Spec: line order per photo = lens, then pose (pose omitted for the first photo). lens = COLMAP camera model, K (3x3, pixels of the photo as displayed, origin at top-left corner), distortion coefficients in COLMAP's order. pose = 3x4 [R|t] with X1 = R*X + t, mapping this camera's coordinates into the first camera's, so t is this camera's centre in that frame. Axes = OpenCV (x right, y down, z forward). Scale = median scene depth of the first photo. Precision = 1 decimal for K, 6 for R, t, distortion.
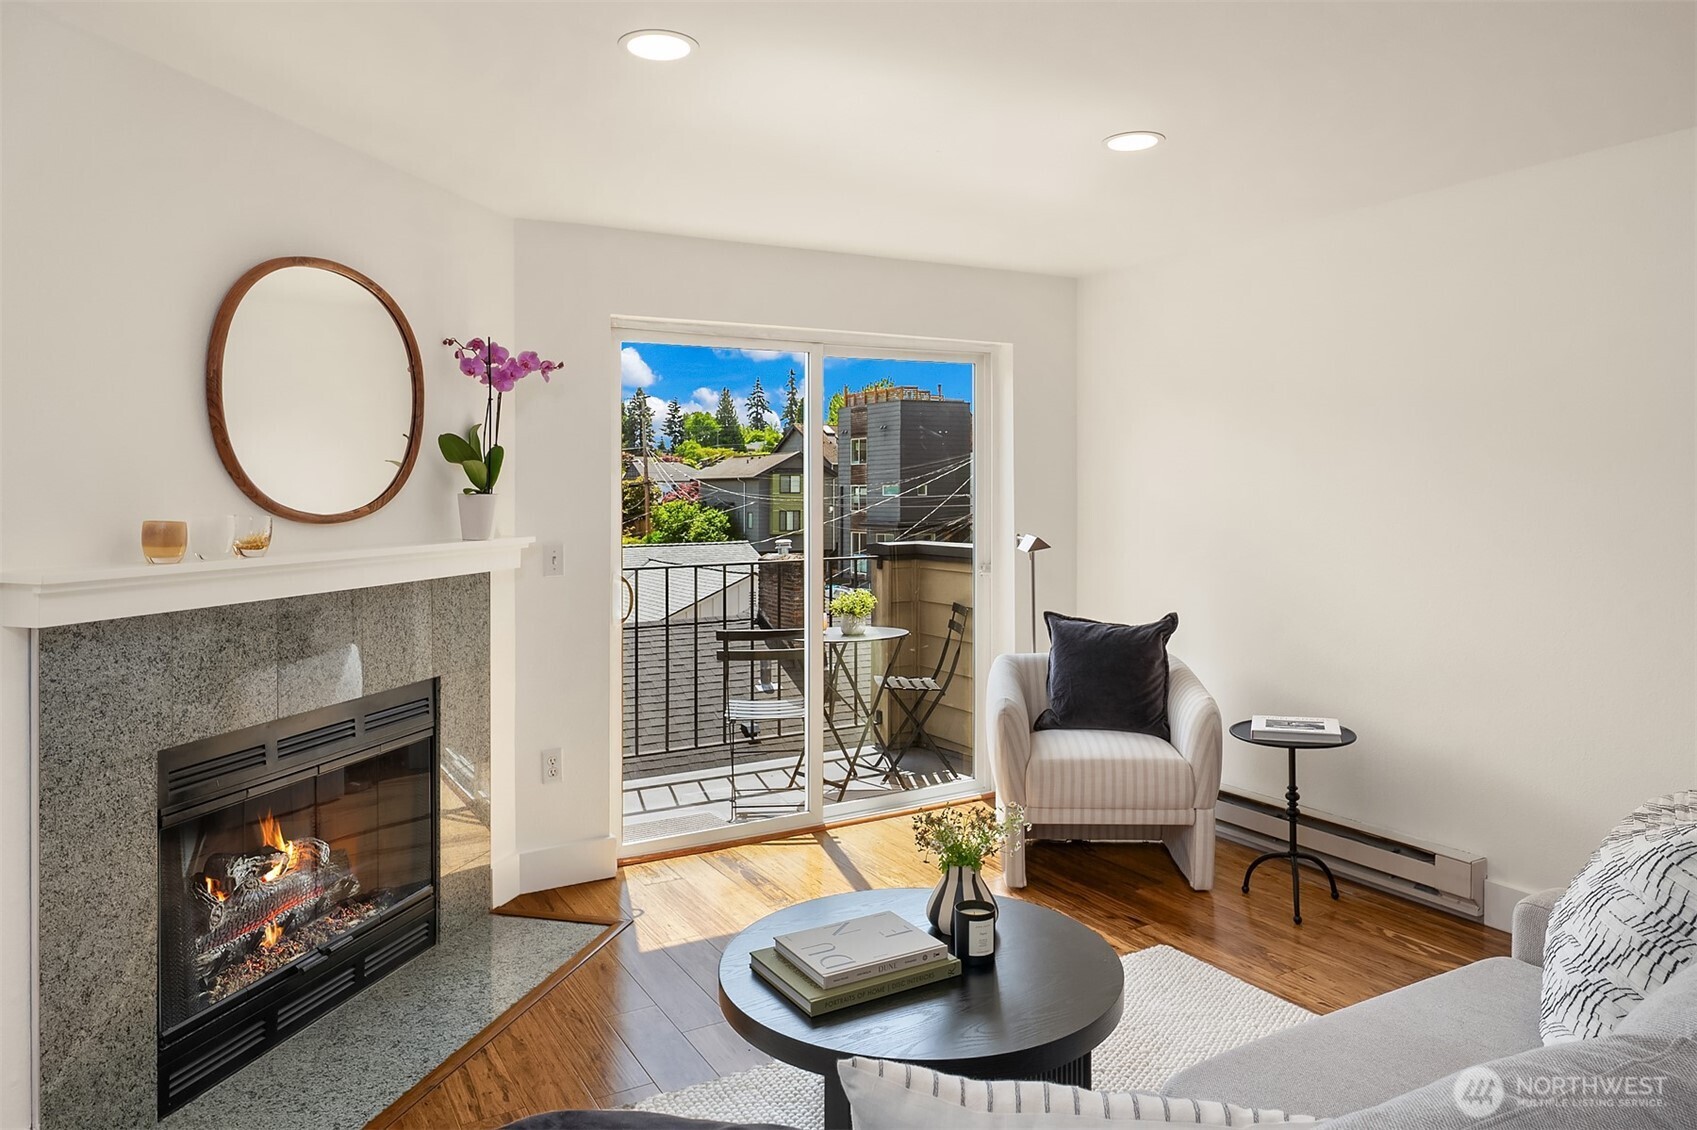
lens RADIAL K [[1126.7, 0, 853.8], [0, 1126.7, 486.1], [0, 0, 1]] dist [-0.002703, -0.001059]
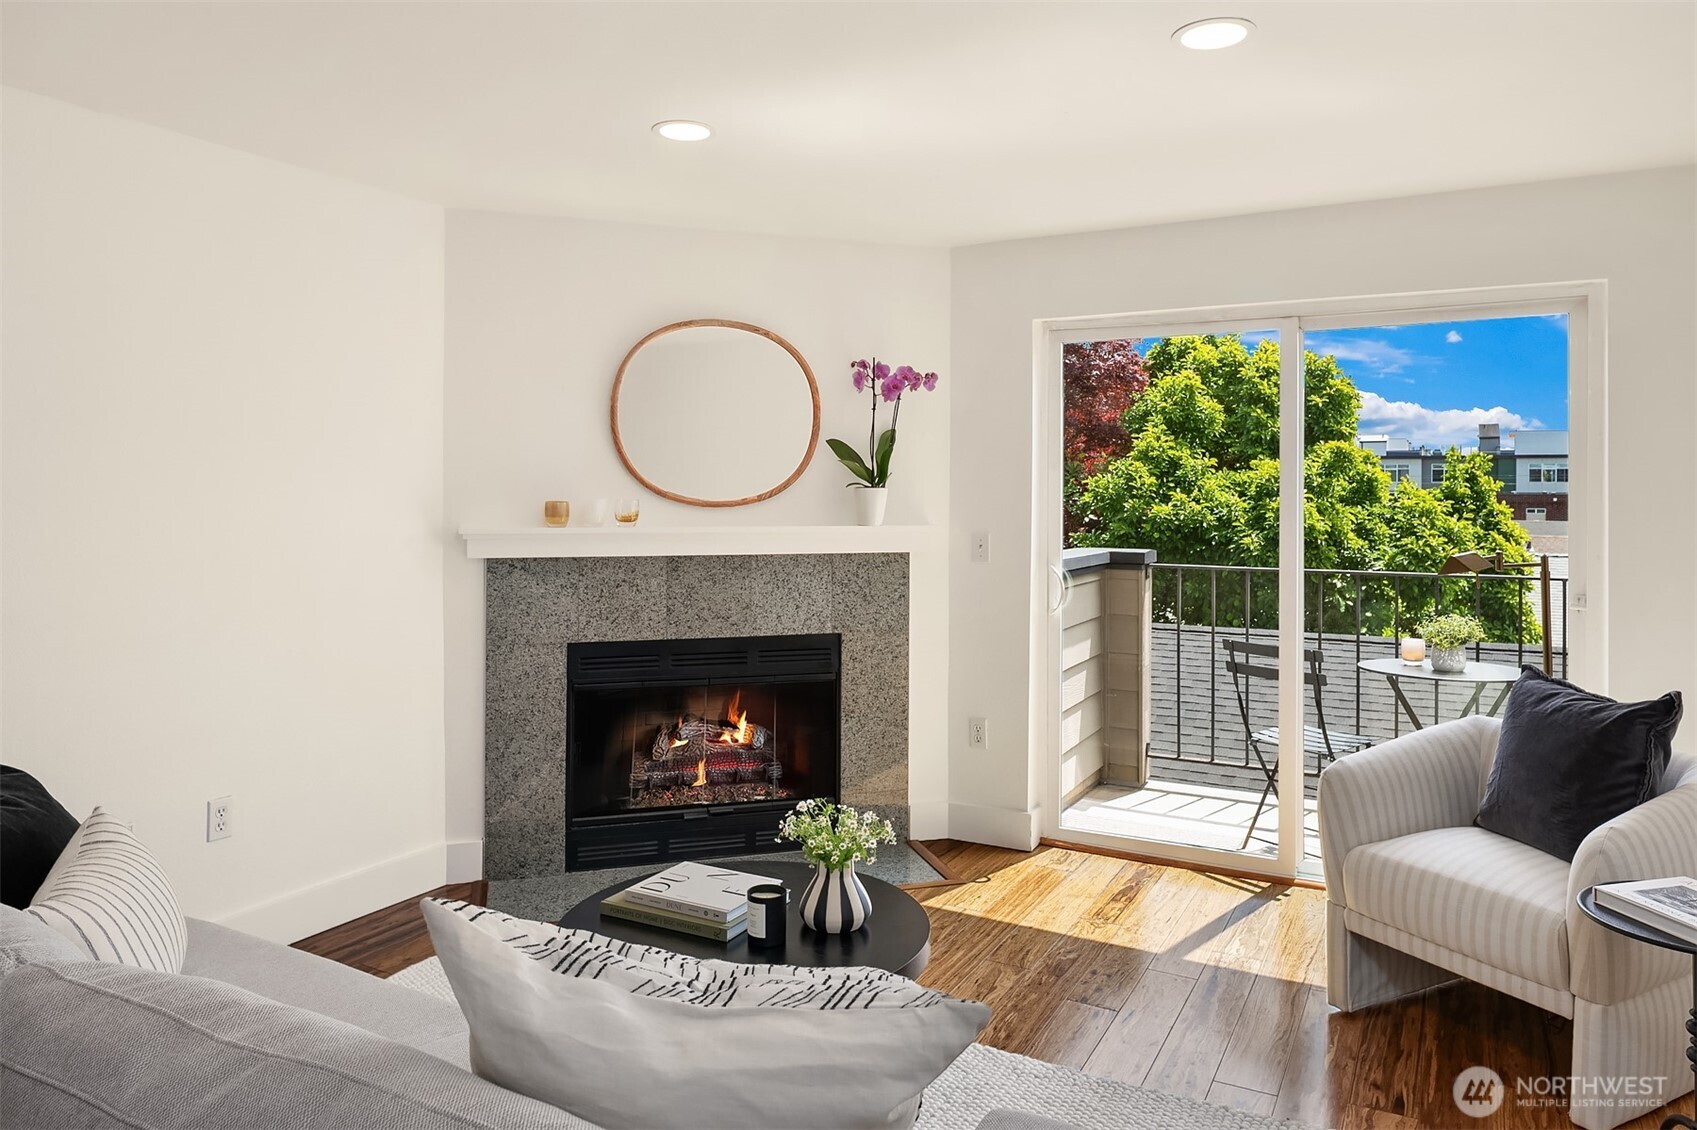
lens RADIAL K [[1114.7, 0, 848.9], [0, 1114.7, 471.4], [0, 0, 1]] dist [-0.003576, 0.000195]
pose [[0.527816, -0.001497, -0.849357, 0.694345], [-0.005192, 0.999974, -0.004989, -0.004266], [0.849343, 0.007043, 0.527795, 0.356980]]
